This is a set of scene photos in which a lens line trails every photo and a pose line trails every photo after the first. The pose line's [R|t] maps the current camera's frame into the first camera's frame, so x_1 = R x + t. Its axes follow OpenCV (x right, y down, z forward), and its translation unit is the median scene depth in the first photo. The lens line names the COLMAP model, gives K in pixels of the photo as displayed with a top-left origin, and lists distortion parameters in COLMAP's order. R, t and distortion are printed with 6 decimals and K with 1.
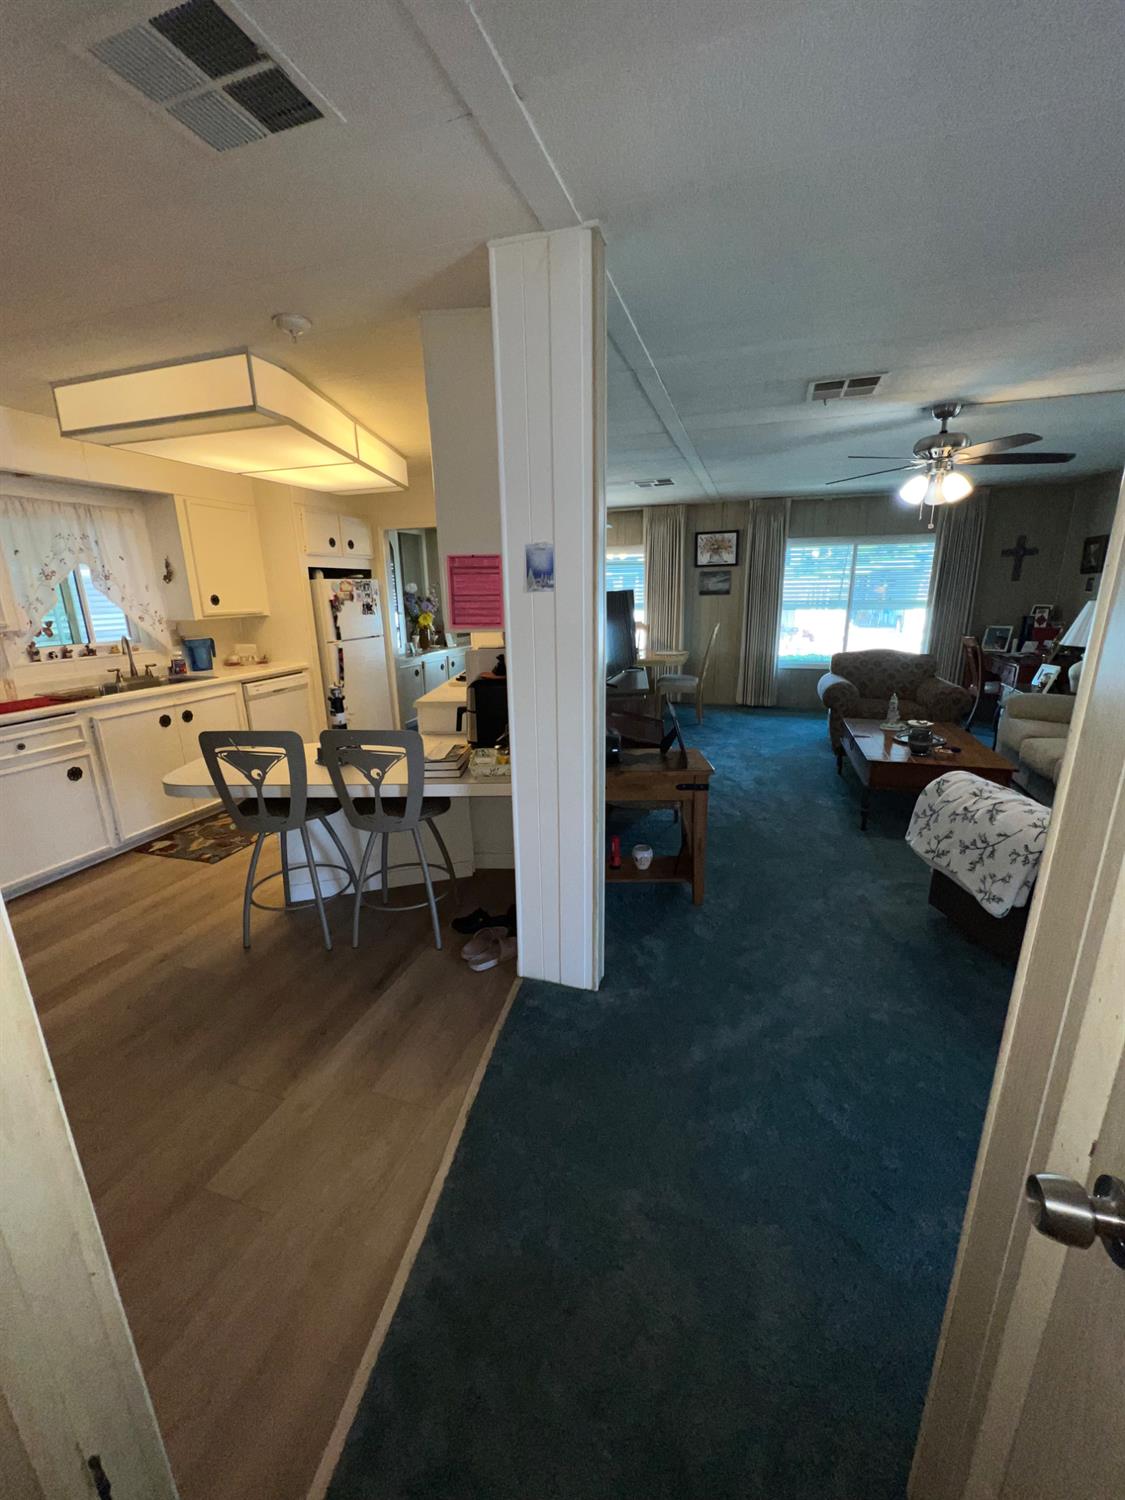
lens RADIAL K [[592.8, 0, 562.5], [0, 592.8, 750.0], [0, 0, 1]] dist [-0.002584, -0.000308]
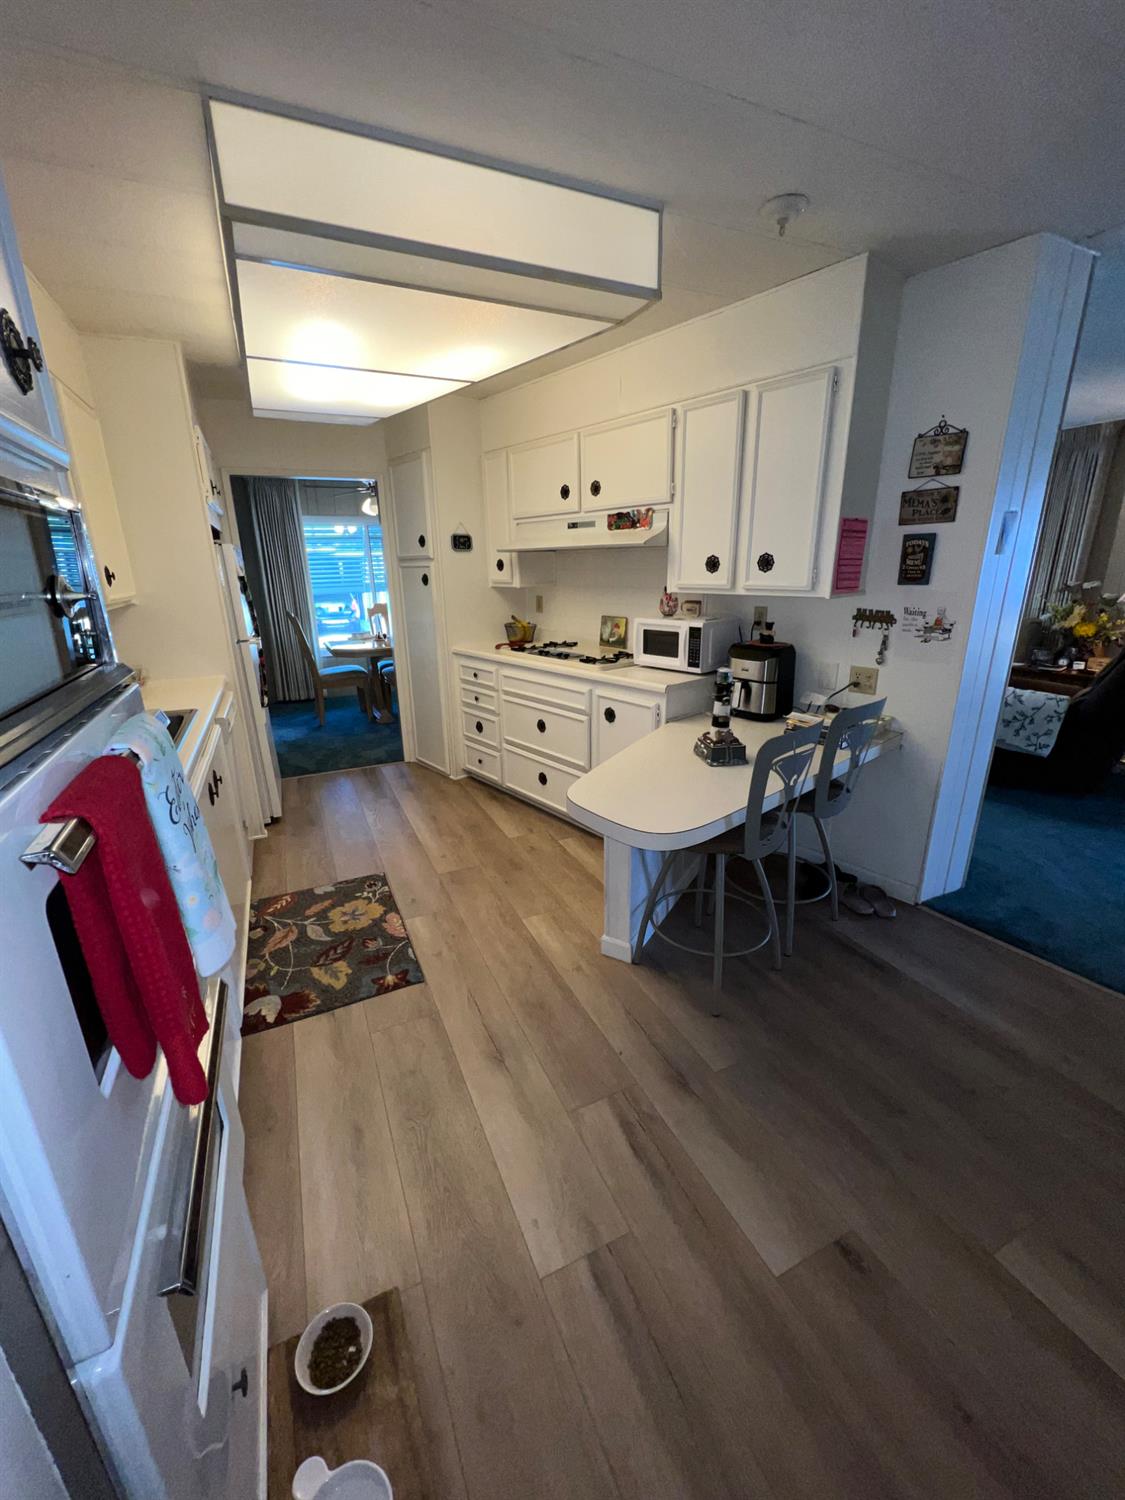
lens RADIAL K [[601.4, 0, 562.5], [0, 601.4, 750.0], [0, 0, 1]] dist [0.001523, 0.000142]
pose [[0.731152, -0.199733, 0.652322, -0.571875], [0.180773, 0.978724, 0.097056, -0.061274], [-0.657829, 0.046959, 0.751702, 0.264000]]
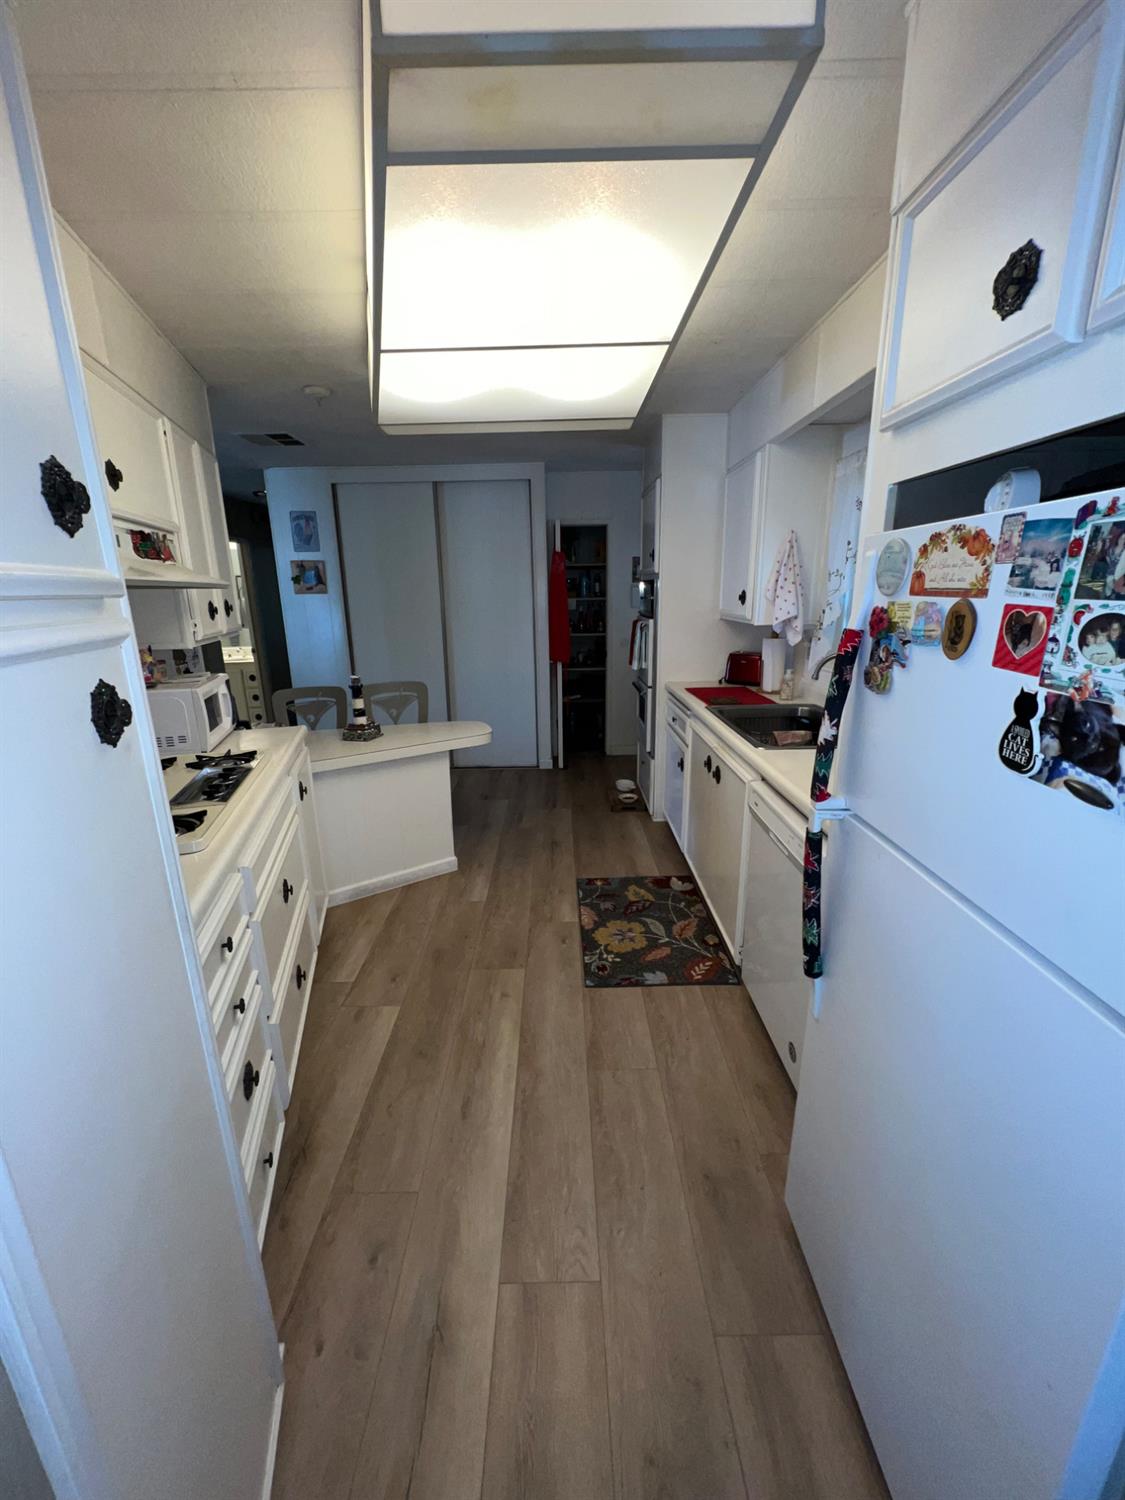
lens RADIAL K [[601.4, 0, 562.5], [0, 601.4, 750.0], [0, 0, 1]] dist [0.001523, 0.000142]
pose [[-0.946713, 0.119203, -0.299208, -0.205678], [-0.048729, 0.865285, 0.498905, -0.304838], [0.318372, 0.486900, -0.813368, 1.111215]]
